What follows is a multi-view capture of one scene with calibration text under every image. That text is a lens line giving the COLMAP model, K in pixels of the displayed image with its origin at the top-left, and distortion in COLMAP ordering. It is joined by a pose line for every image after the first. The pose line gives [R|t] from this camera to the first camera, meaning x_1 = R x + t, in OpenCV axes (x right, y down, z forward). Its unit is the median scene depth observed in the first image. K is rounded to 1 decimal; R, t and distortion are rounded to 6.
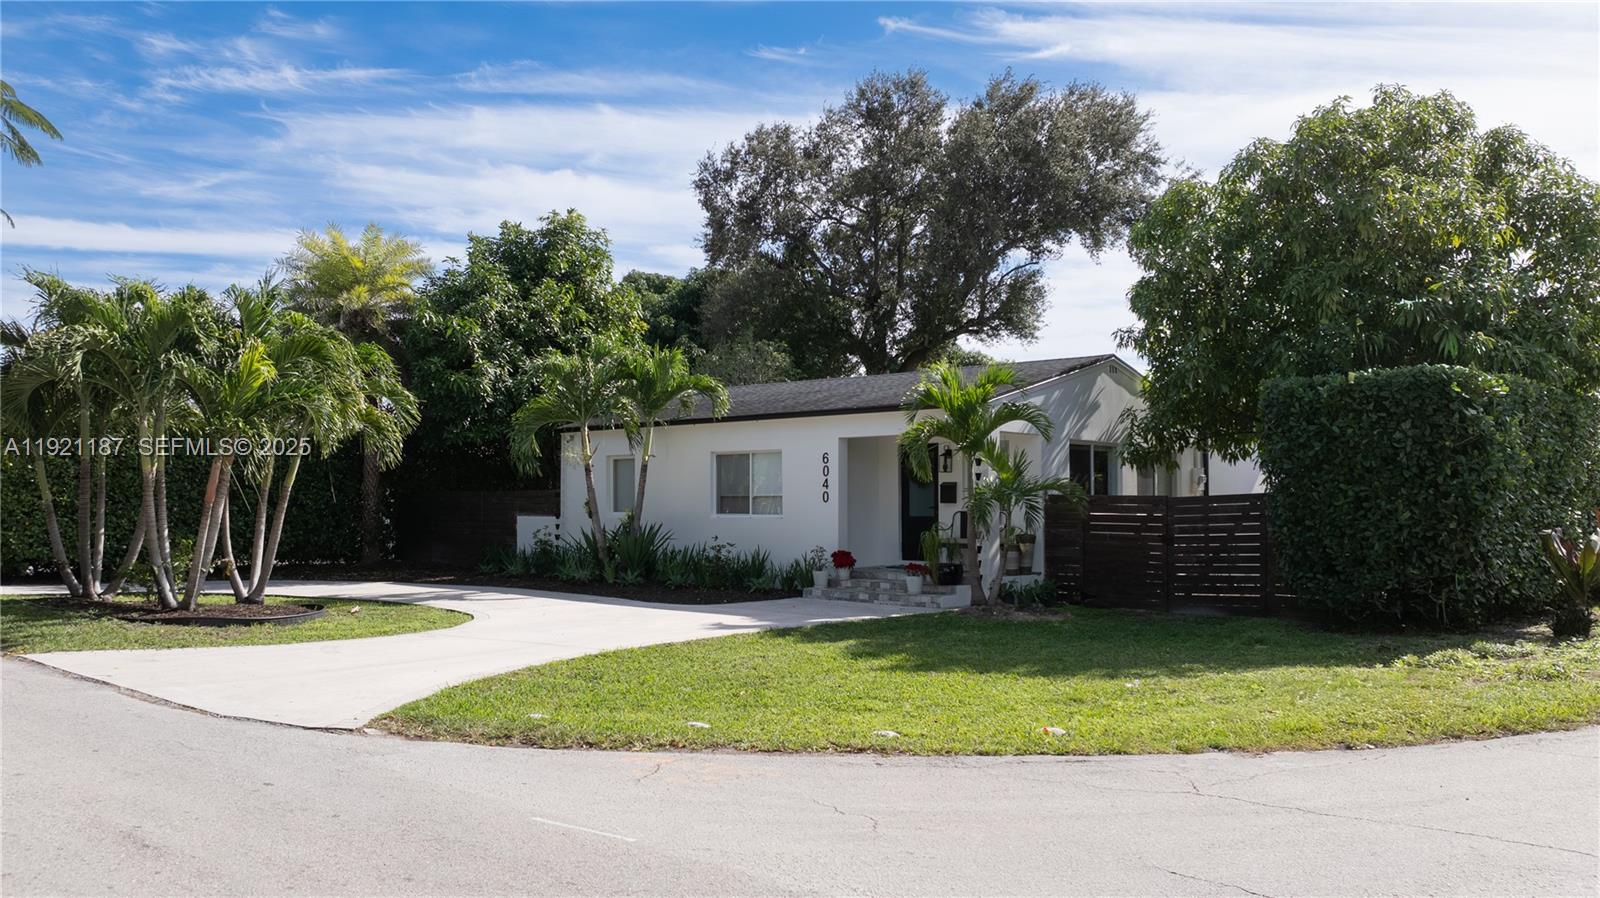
lens RADIAL K [[1250.0, 0, 799.5], [0, 1250.0, 460.5], [0, 0, 1]] dist [-0.011061, -0.006271]
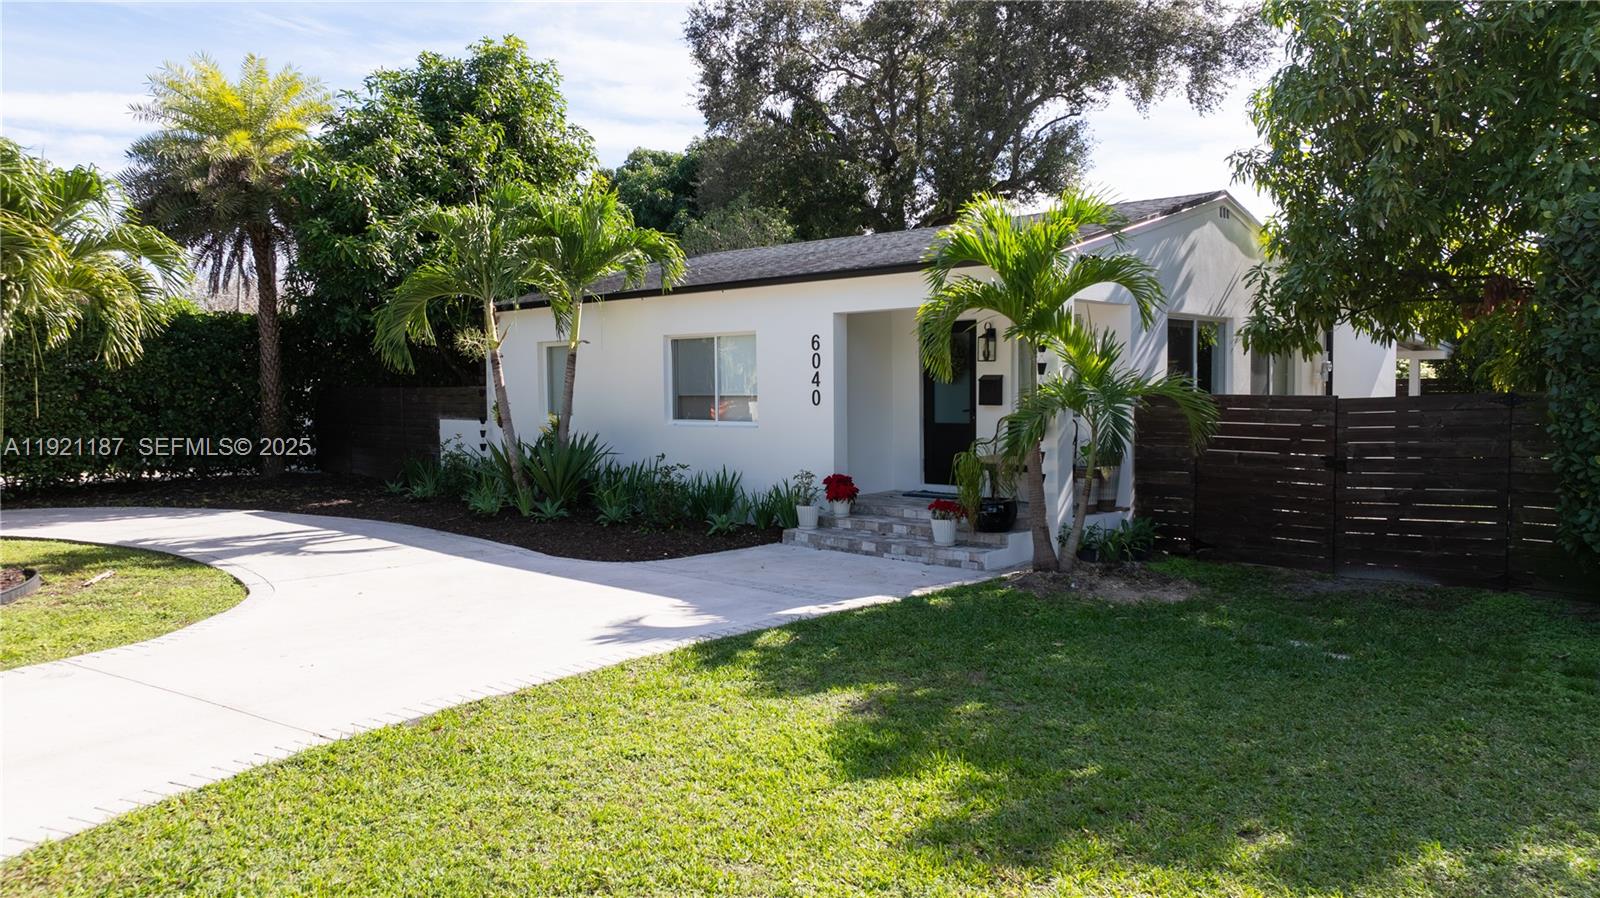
lens RADIAL K [[1151.3, 0, 798.6], [0, 1151.3, 433.6], [0, 0, 1]] dist [-0.023952, 0.004495]
pose [[0.999680, -0.007318, -0.024232, 0.024483], [0.009142, 0.997060, 0.076080, -0.000153], [0.023604, -0.076278, 0.996807, 0.322293]]
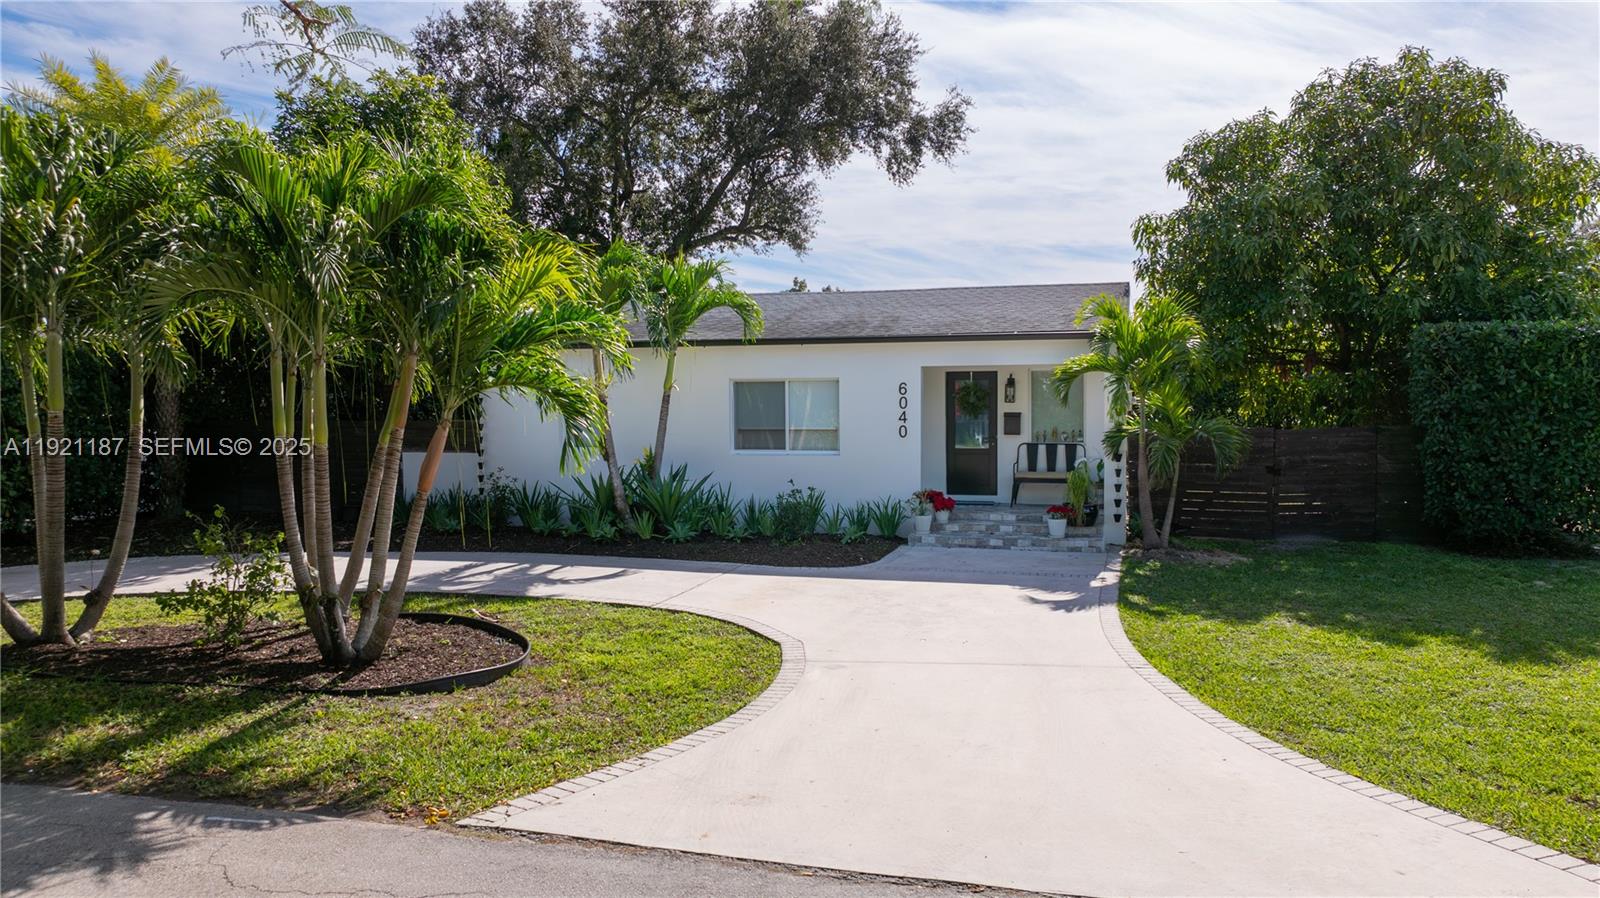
lens RADIAL K [[1151.3, 0, 802.7], [0, 1151.3, 435.6], [0, 0, 1]] dist [-0.023952, 0.004495]
pose [[0.896555, -0.027364, 0.442087, -0.379140], [-0.005809, 0.997278, 0.073510, -0.026395], [-0.442895, -0.068474, 0.893955, 0.262294]]
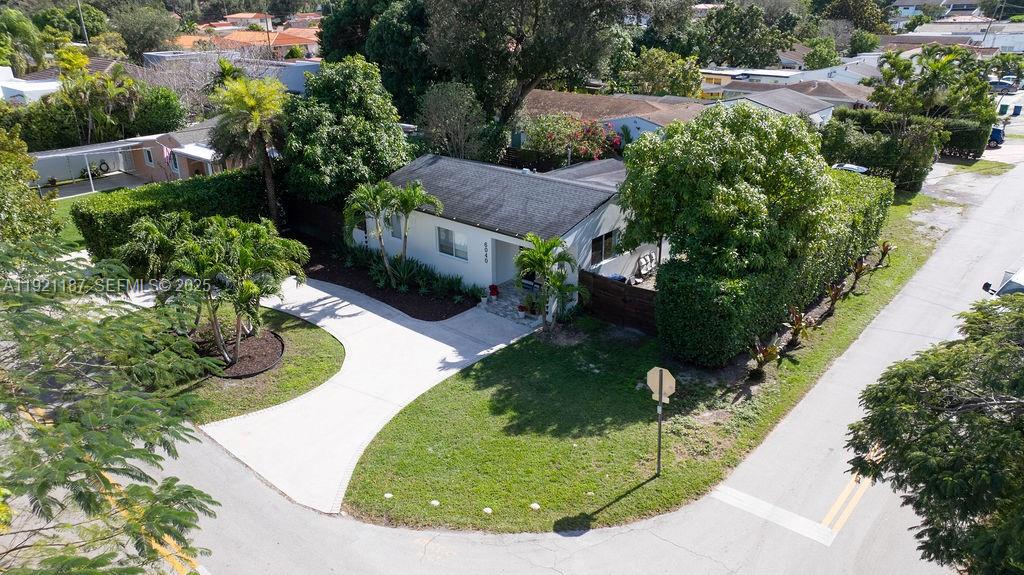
lens RADIAL K [[736.8, 0, 512.0], [0, 736.8, 286.7], [0, 0, 1]] dist [-0.023952, 0.004495]
pose [[0.999699, -0.015378, 0.019106, 0.038597], [0.006082, 0.910117, 0.414306, -0.448628], [-0.023759, -0.414066, 0.909937, -0.232636]]
